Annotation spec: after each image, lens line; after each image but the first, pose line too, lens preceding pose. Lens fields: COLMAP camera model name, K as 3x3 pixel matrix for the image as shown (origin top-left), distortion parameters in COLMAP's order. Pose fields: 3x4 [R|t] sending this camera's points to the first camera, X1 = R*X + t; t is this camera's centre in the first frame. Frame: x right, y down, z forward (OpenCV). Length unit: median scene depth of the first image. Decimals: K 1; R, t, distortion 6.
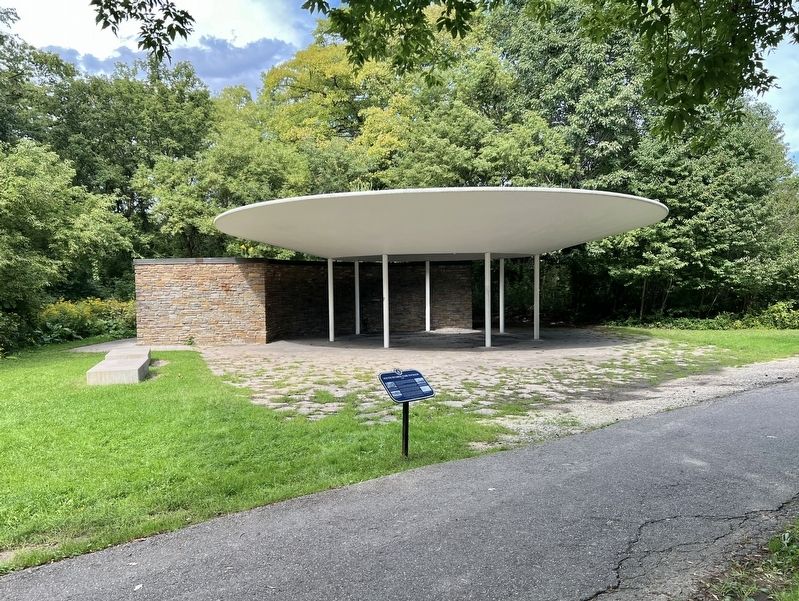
lens RADIAL K [[609.3, 0, 399.2], [0, 609.3, 299.5], [0, 0, 1]] dist [0.036657, -0.002113]
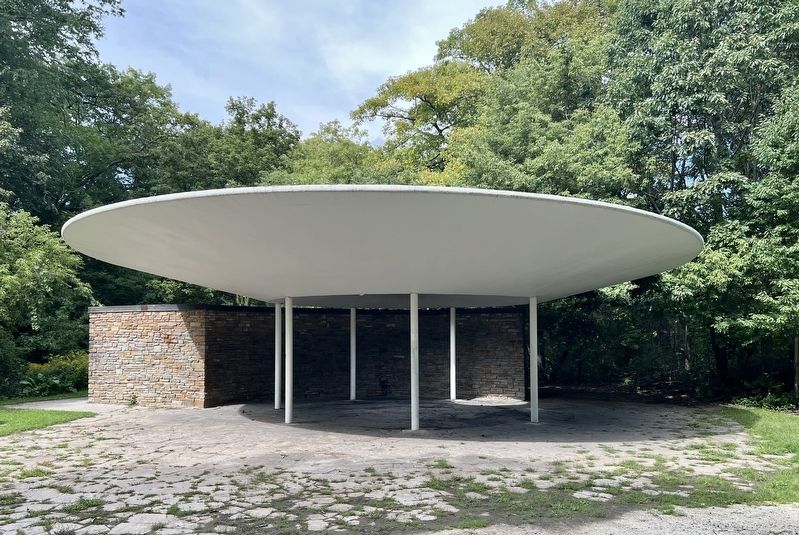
lens RADIAL K [[637.8, 0, 402.5], [0, 637.8, 297.9], [0, 0, 1]] dist [0.052309, 0.000672]
pose [[0.932636, -0.008817, -0.360710, 0.299267], [-0.021008, 0.996679, -0.078678, -0.011656], [0.360206, 0.080956, 0.929354, 0.240940]]
